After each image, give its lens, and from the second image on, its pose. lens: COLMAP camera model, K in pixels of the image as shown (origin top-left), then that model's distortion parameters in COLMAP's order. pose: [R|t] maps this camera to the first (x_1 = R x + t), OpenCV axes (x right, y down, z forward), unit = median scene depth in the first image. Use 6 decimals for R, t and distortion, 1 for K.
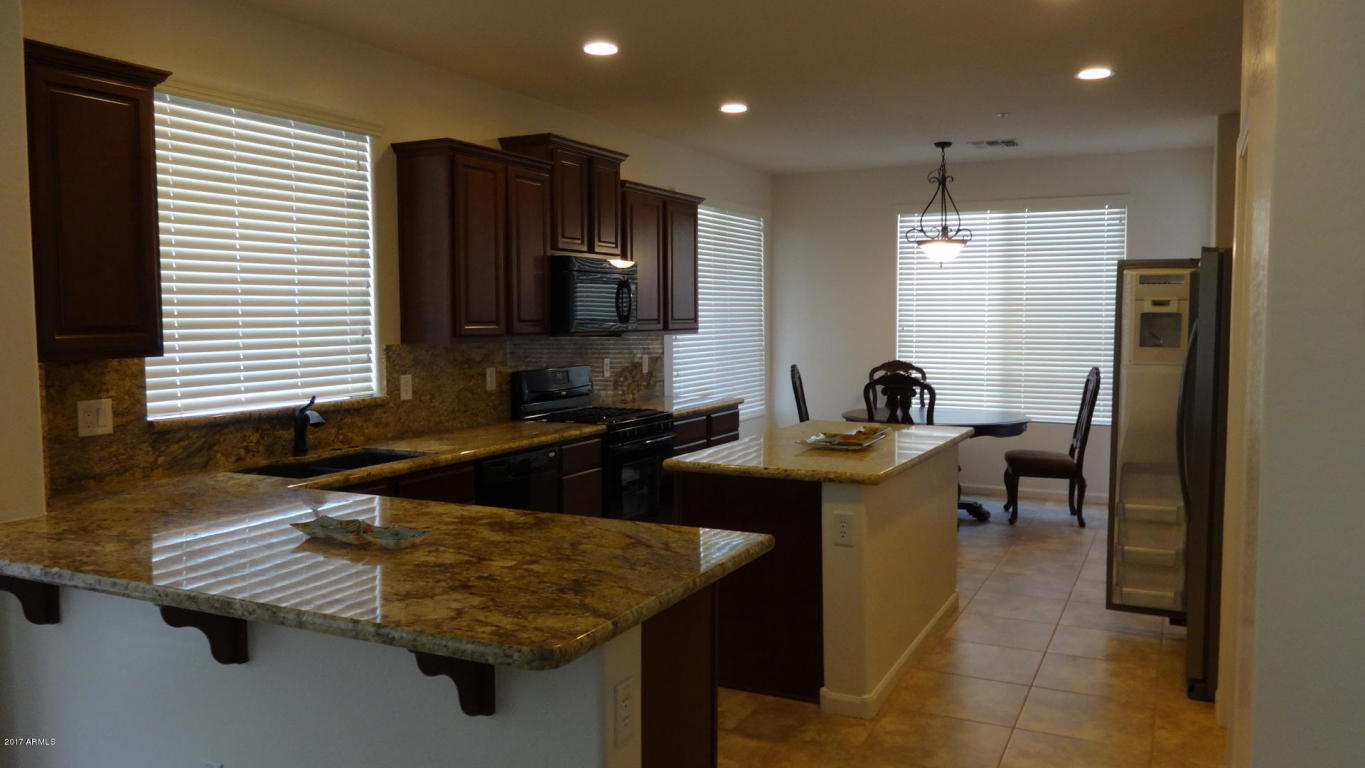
lens RADIAL K [[1023.0, 0, 682.5], [0, 1023.0, 384.0], [0, 0, 1]] dist [-0.017701, 0.009063]
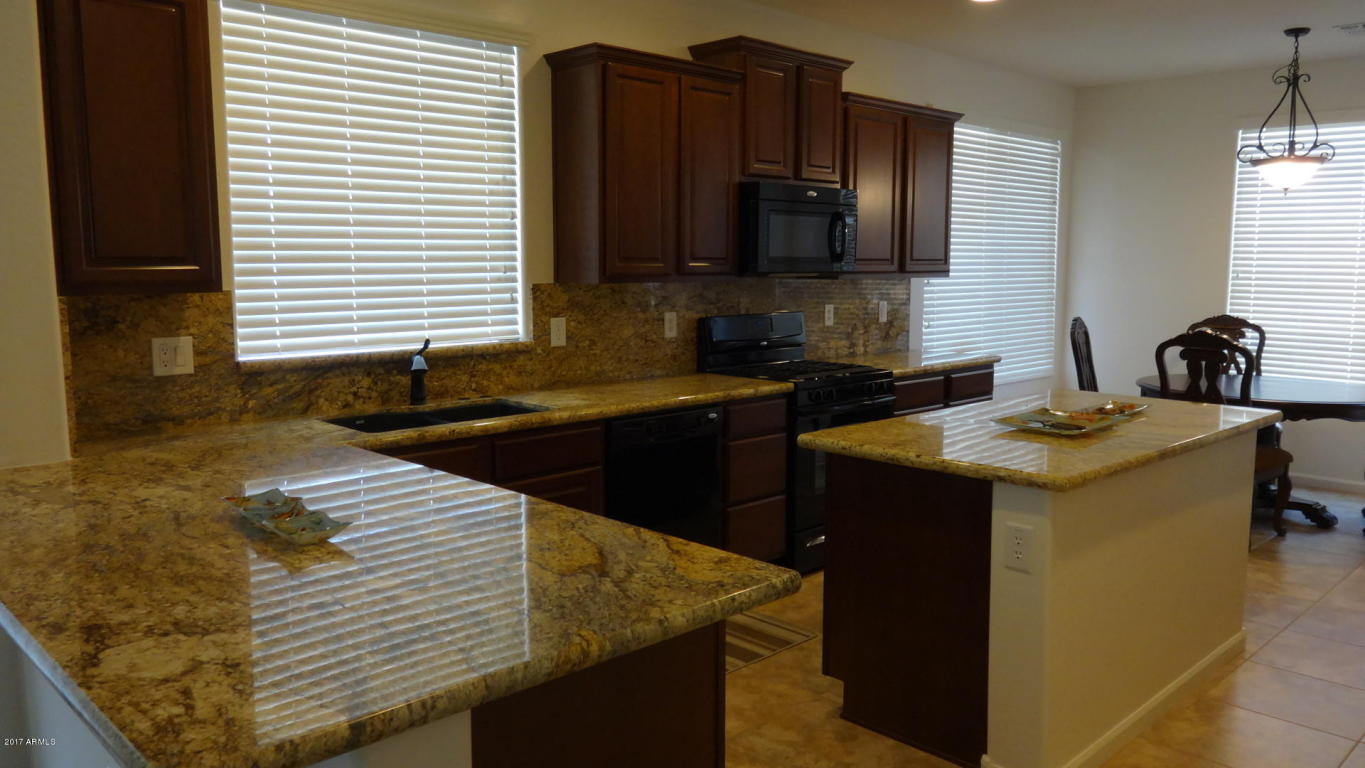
lens RADIAL K [[1023.0, 0, 682.5], [0, 1023.0, 384.0], [0, 0, 1]] dist [-0.017701, 0.009063]
pose [[0.944472, 0.046345, -0.325308, 0.129450], [-0.028567, 0.997836, 0.059216, -0.007719], [0.327349, -0.046635, 0.943752, 0.197786]]
